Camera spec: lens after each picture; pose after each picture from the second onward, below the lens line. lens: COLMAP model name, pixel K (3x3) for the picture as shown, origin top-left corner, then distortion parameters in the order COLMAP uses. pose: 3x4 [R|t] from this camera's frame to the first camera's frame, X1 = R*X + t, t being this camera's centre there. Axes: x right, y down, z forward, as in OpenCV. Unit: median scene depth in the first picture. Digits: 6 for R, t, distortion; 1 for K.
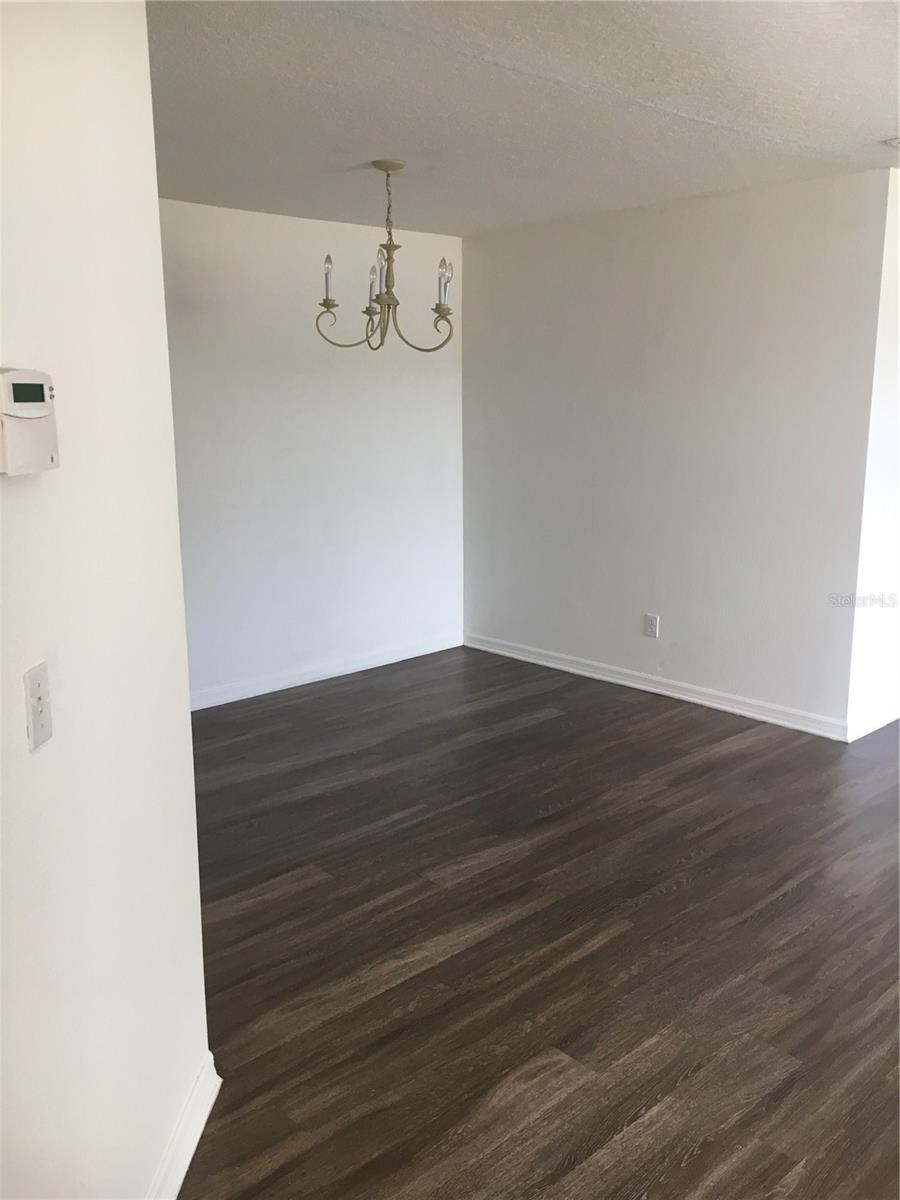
lens RADIAL K [[1016.4, 0, 450.1], [0, 1016.4, 599.8], [0, 0, 1]] dist [0.072184, -0.093854]
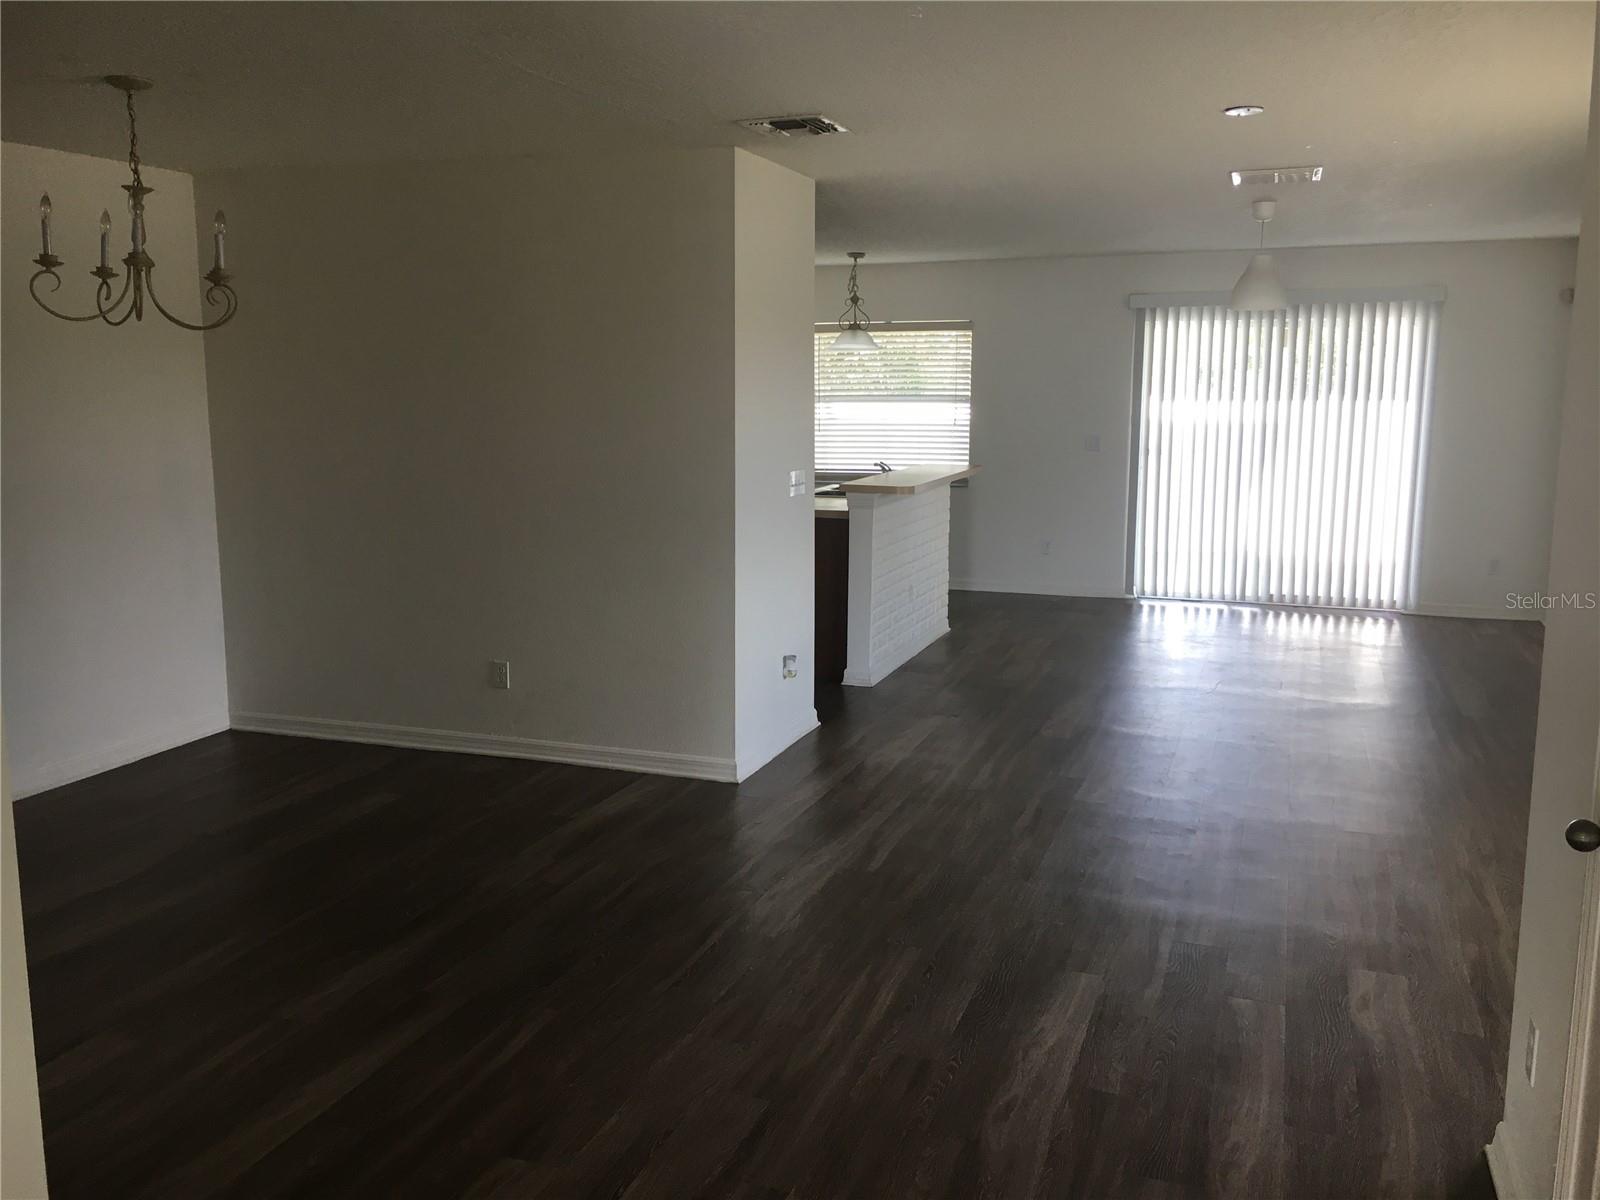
lens RADIAL K [[1355.2, 0, 802.7], [0, 1355.2, 607.9], [0, 0, 1]] dist [0.072184, -0.093854]
pose [[0.886974, -0.068901, 0.456651, -0.106350], [0.086302, 0.996118, -0.017330, 0.017165], [-0.453685, 0.054781, 0.889477, -0.089913]]
